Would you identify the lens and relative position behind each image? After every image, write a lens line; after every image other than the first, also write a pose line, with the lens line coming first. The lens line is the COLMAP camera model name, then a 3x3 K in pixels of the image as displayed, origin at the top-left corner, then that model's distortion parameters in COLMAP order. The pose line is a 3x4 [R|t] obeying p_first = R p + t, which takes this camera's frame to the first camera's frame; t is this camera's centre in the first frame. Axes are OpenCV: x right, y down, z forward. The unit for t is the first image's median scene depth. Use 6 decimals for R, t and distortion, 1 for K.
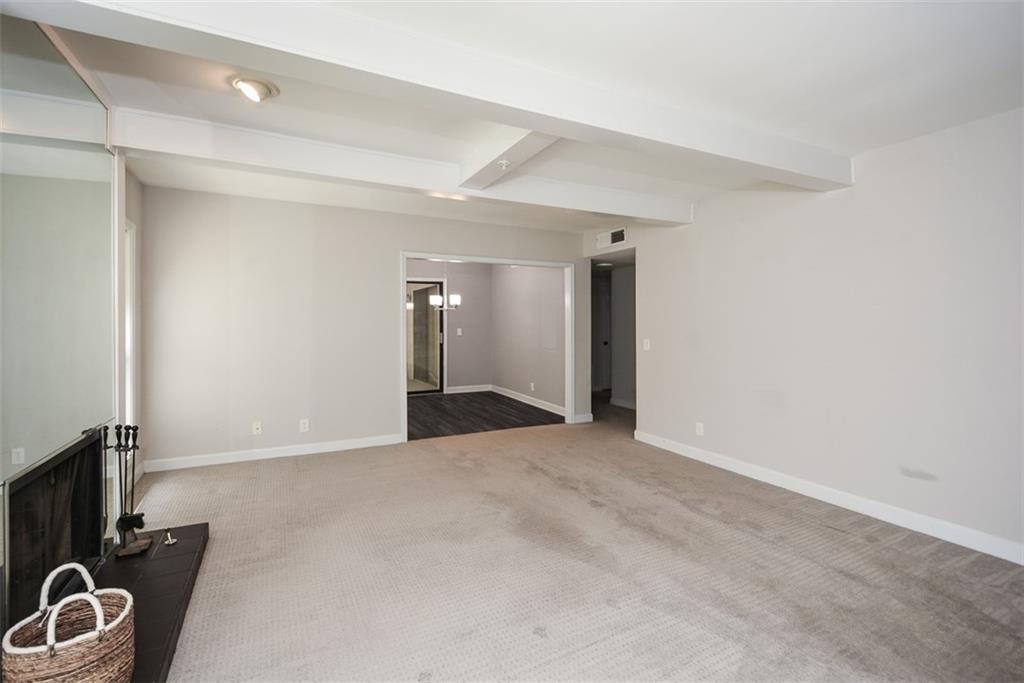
lens RADIAL K [[458.4, 0, 524.8], [0, 458.4, 319.6], [0, 0, 1]] dist [0.002773, -0.001560]
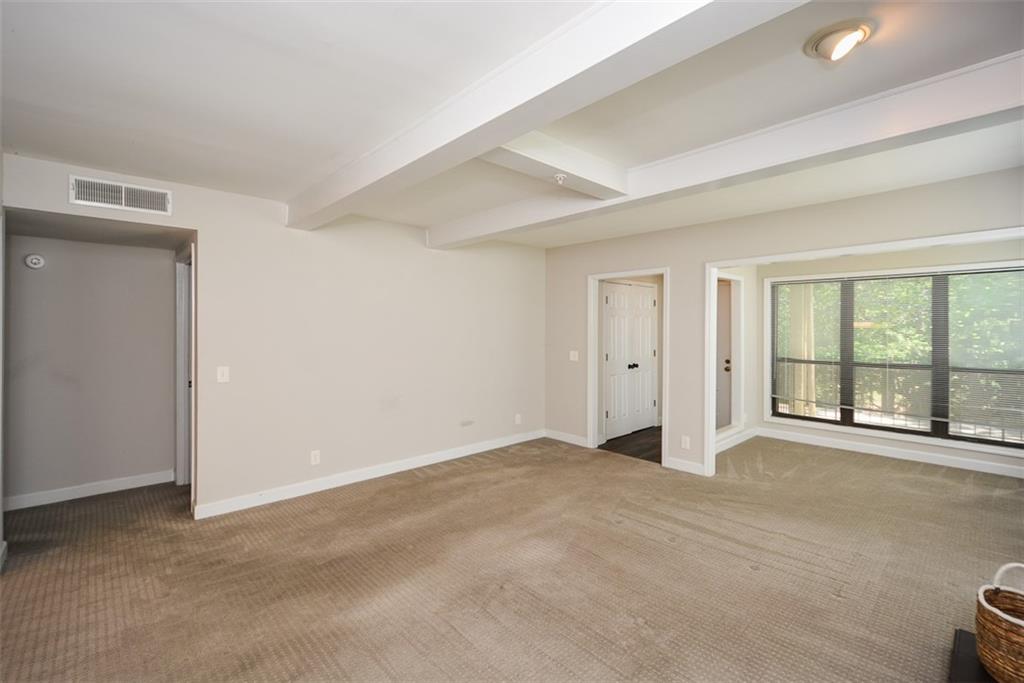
lens RADIAL K [[458.4, 0, 505.1], [0, 458.4, 331.8], [0, 0, 1]] dist [0.002773, -0.001560]
pose [[-0.255737, -0.000670, 0.966746, -0.404892], [-0.003139, 0.999995, -0.000137, -0.008733], [-0.966741, -0.003069, -0.255737, 0.586044]]
